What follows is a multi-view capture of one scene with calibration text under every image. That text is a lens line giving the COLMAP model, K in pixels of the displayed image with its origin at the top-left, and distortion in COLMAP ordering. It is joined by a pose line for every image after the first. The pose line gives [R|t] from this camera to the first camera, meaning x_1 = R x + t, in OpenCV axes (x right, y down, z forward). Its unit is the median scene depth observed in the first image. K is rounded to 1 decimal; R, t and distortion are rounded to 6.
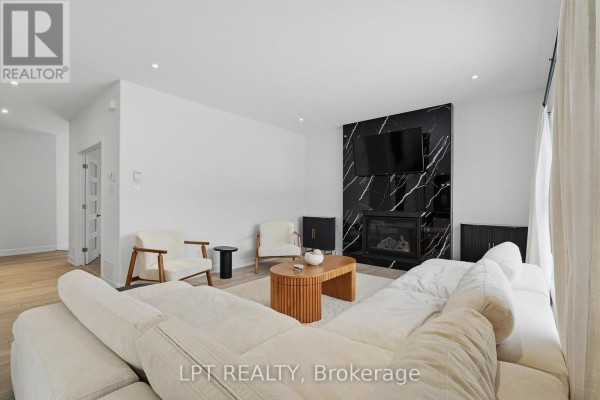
lens RADIAL K [[272.8, 0, 300.0], [0, 272.8, 200.0], [0, 0, 1]] dist [0.000437, -0.000121]
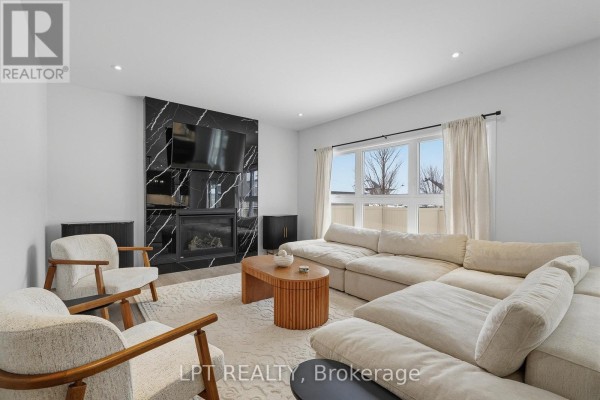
lens RADIAL K [[272.8, 0, 300.0], [0, 272.8, 200.0], [0, 0, 1]] dist [0.000437, -0.000121]
pose [[0.197569, -0.008562, 0.980252, -0.562699], [-0.002573, 0.999954, 0.009253, 0.000081], [-0.980286, -0.004350, 0.197538, 0.493751]]
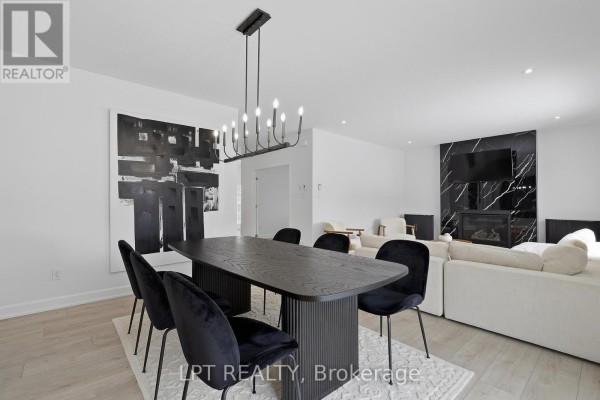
lens RADIAL K [[272.8, 0, 300.0], [0, 272.8, 200.0], [0, 0, 1]] dist [0.000437, -0.000121]
pose [[0.987622, -0.001359, -0.156848, -0.341127], [-0.000039, 0.999960, -0.008912, 0.004431], [0.156854, 0.008808, 0.987582, -0.449907]]
